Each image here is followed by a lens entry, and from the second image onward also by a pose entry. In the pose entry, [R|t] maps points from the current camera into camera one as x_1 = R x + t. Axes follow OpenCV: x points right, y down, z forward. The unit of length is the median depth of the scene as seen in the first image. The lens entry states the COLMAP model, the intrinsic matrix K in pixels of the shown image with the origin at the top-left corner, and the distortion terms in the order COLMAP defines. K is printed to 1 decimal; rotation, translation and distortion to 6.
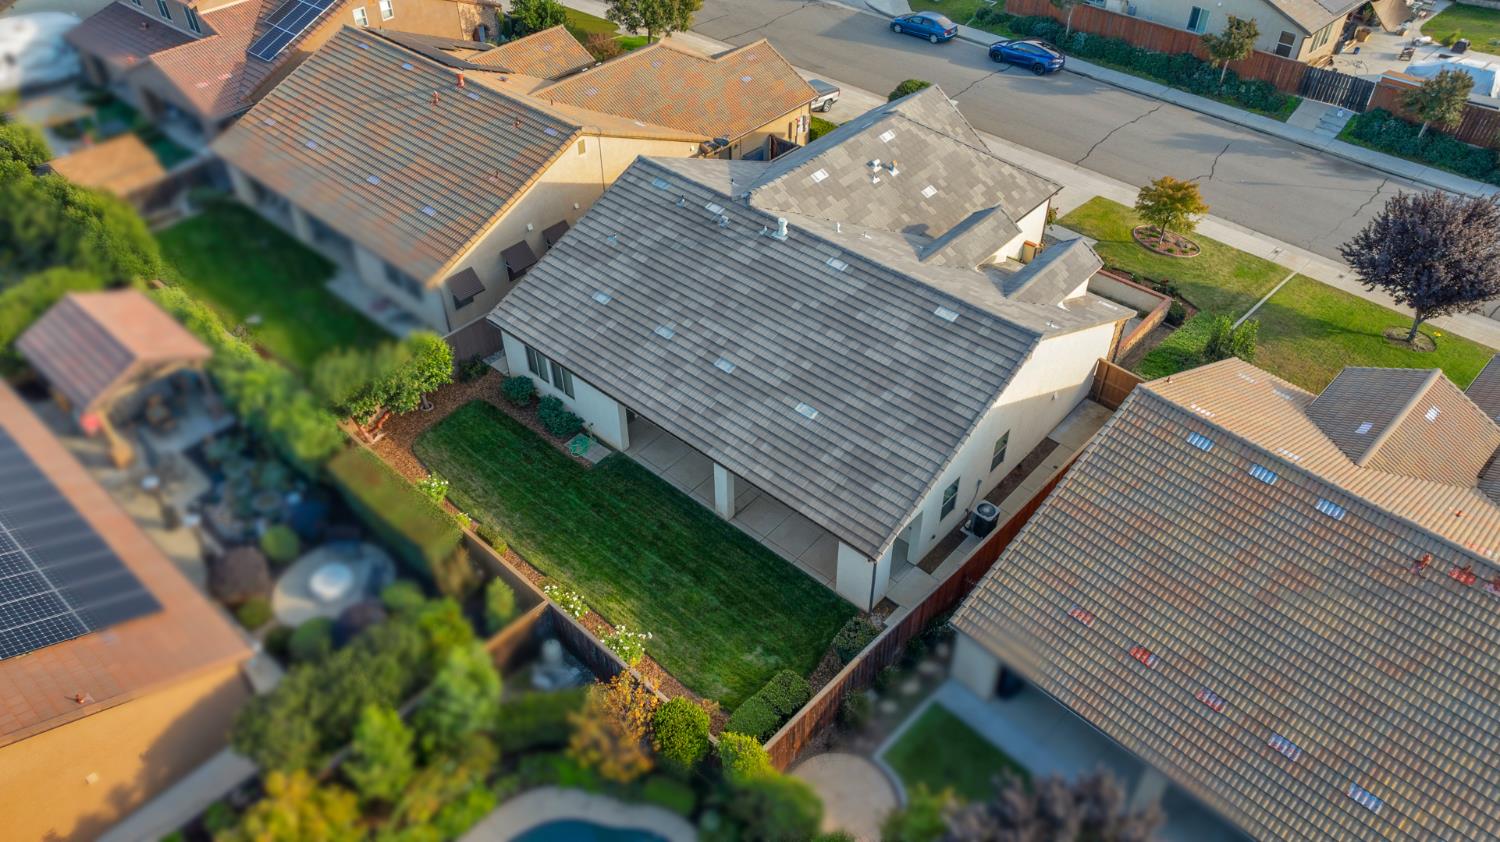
lens RADIAL K [[1041.4, 0, 750.0], [0, 1041.4, 421.0], [0, 0, 1]] dist [-0.013961, -0.001612]
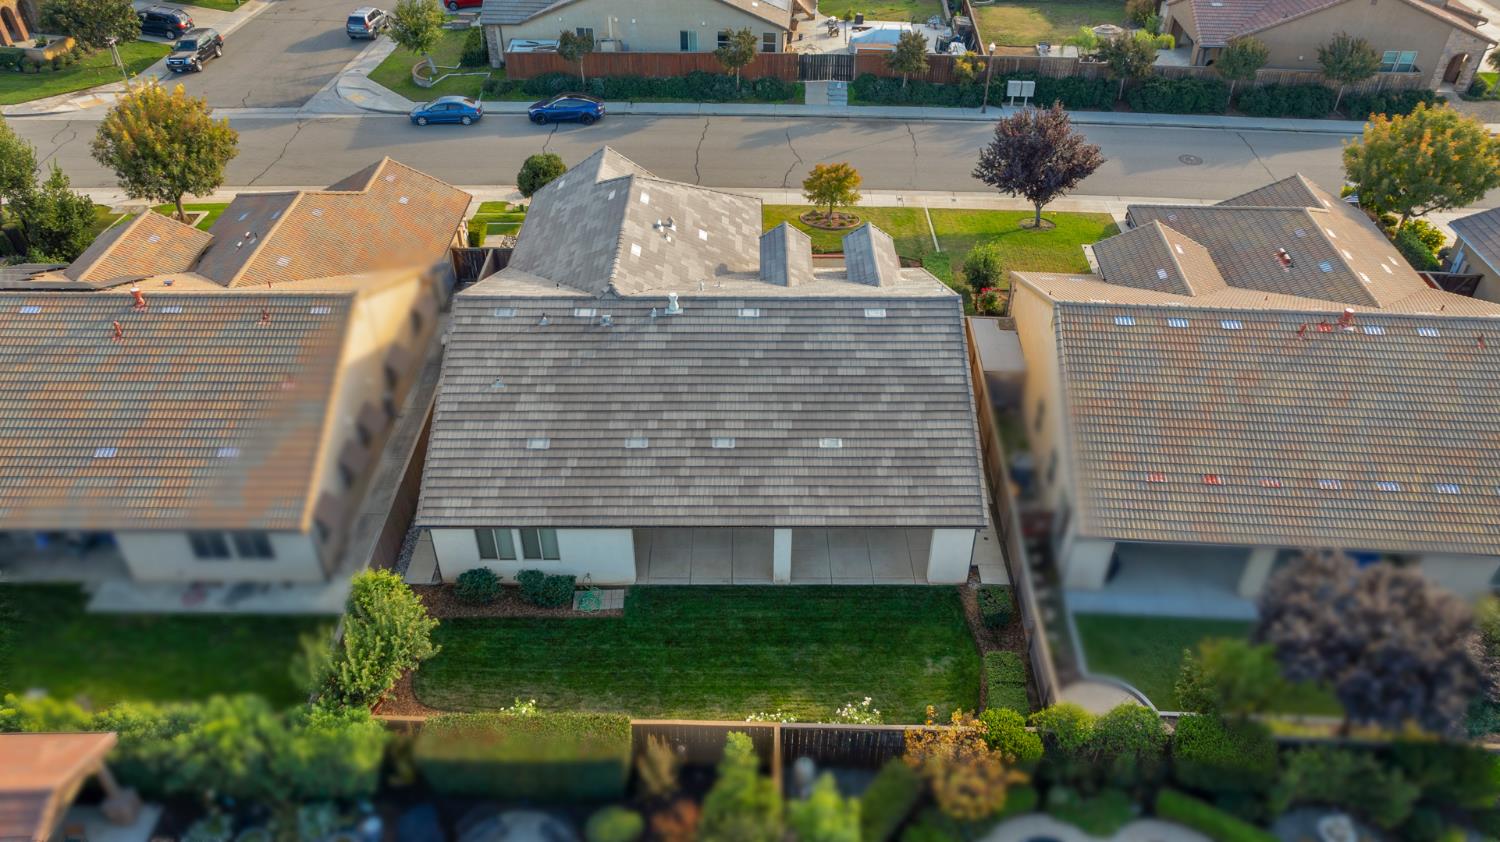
lens RADIAL K [[1081.9, 0, 750.0], [0, 1081.9, 421.0], [0, 0, 1]] dist [-0.019109, -0.001378]
pose [[0.746401, -0.399992, 0.531875, -0.478673], [0.434991, 0.898089, 0.064959, -0.113082], [-0.503654, 0.182875, 0.844327, 0.110639]]
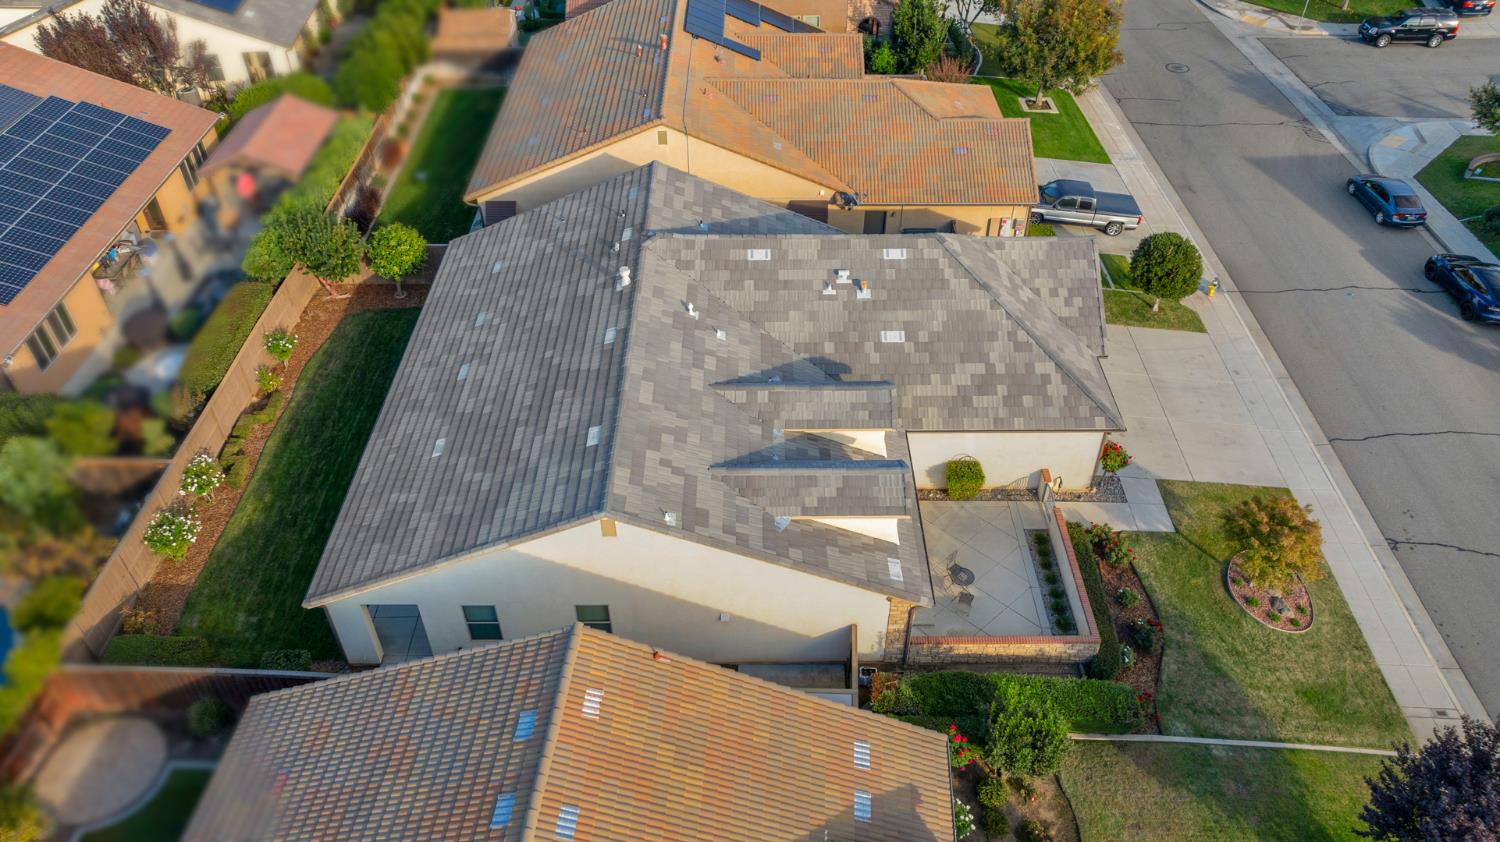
lens RADIAL K [[1041.4, 0, 750.0], [0, 1041.4, 421.0], [0, 0, 1]] dist [-0.013961, -0.001612]
pose [[0.666273, 0.490637, -0.561565, 0.620897], [-0.490775, 0.855490, 0.165155, -0.264310], [0.561445, 0.165564, 0.810783, 0.346448]]
